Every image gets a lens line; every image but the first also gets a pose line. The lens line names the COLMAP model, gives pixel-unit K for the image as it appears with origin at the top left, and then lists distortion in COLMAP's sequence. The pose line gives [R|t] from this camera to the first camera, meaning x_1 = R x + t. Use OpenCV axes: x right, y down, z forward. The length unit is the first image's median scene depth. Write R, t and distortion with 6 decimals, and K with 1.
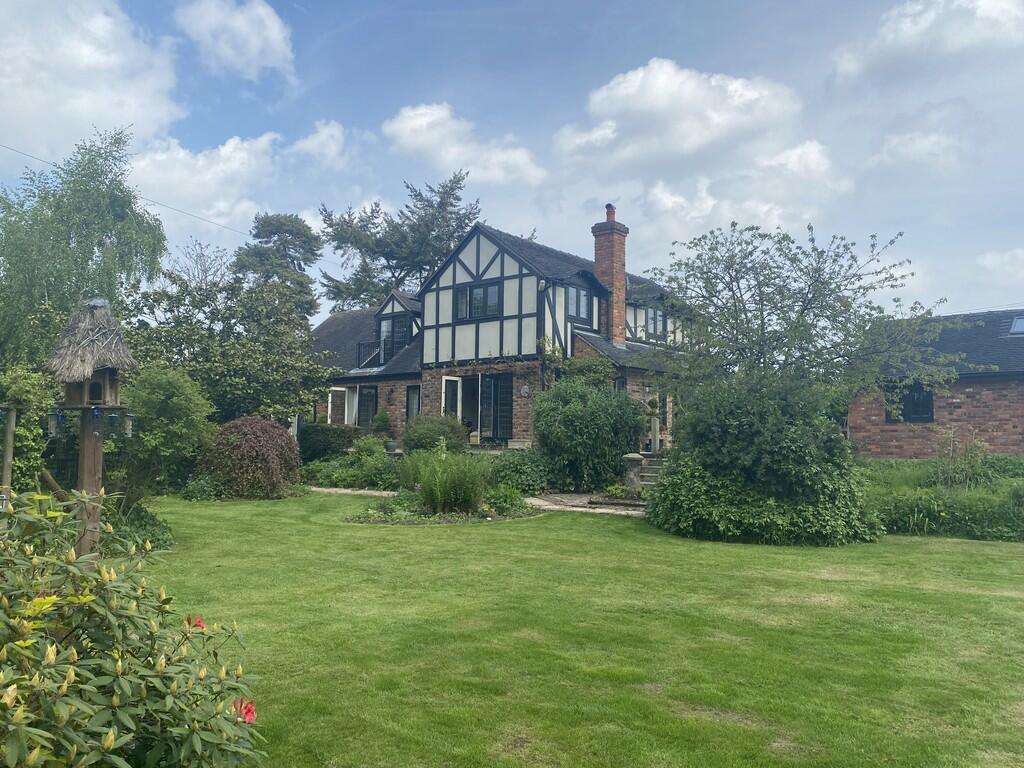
lens RADIAL K [[807.6, 0, 507.5], [0, 807.6, 363.6], [0, 0, 1]] dist [0.025297, -0.010854]
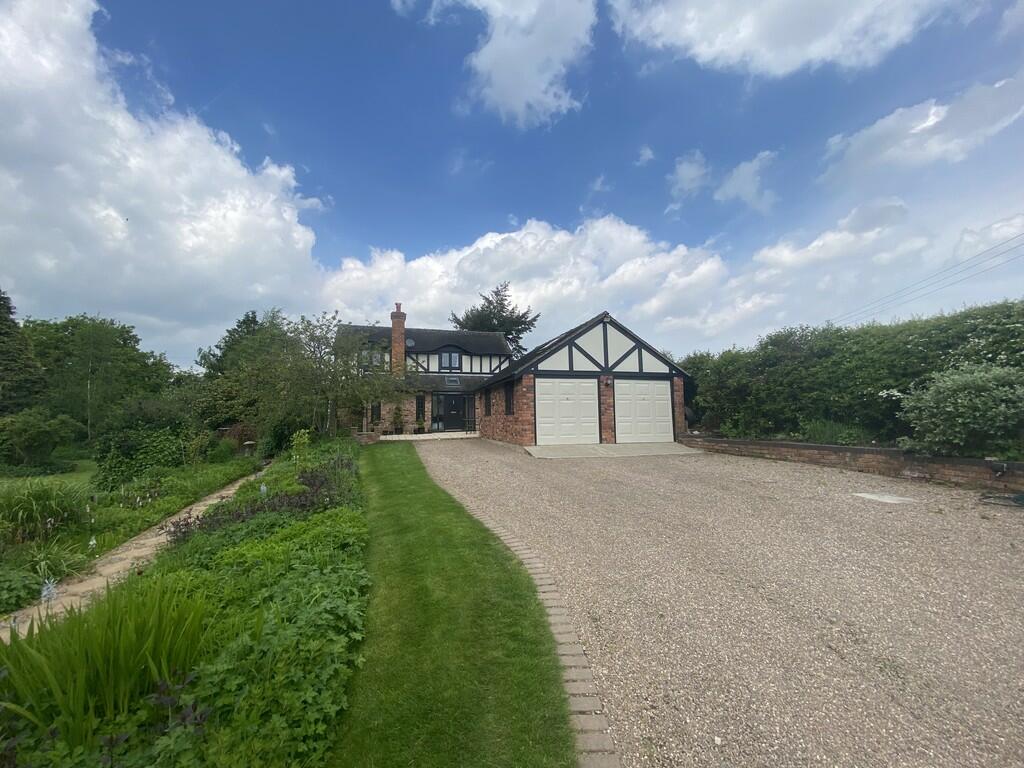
lens RADIAL K [[411.4, 0, 507.9], [0, 411.4, 386.6], [0, 0, 1]] dist [-0.001764, -0.003871]
pose [[0.820799, -0.064352, -0.567581, 0.901137], [0.080995, 0.996706, 0.004123, 0.016024], [0.565446, -0.049355, 0.823307, 0.346851]]
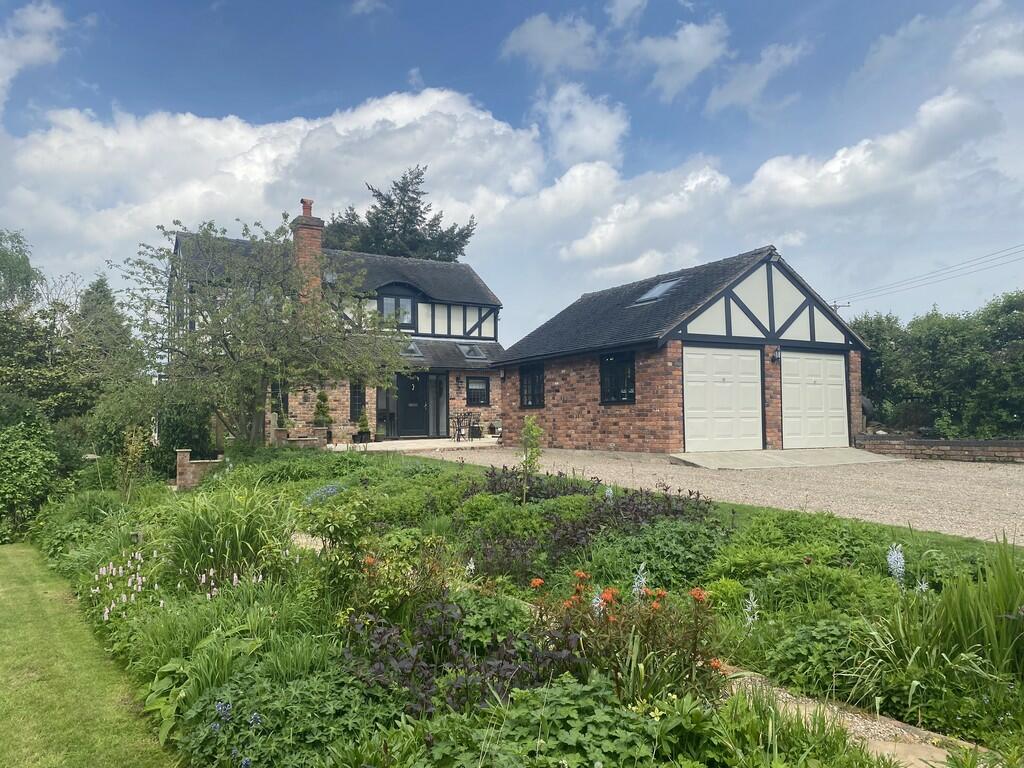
lens RADIAL K [[771.3, 0, 509.0], [0, 771.3, 417.5], [0, 0, 1]] dist [-0.000866, 0.007882]
pose [[0.935131, -0.023838, -0.353500, 0.720385], [0.058916, 0.994305, 0.088805, 0.003395], [0.349370, -0.103871, 0.931210, 0.162687]]
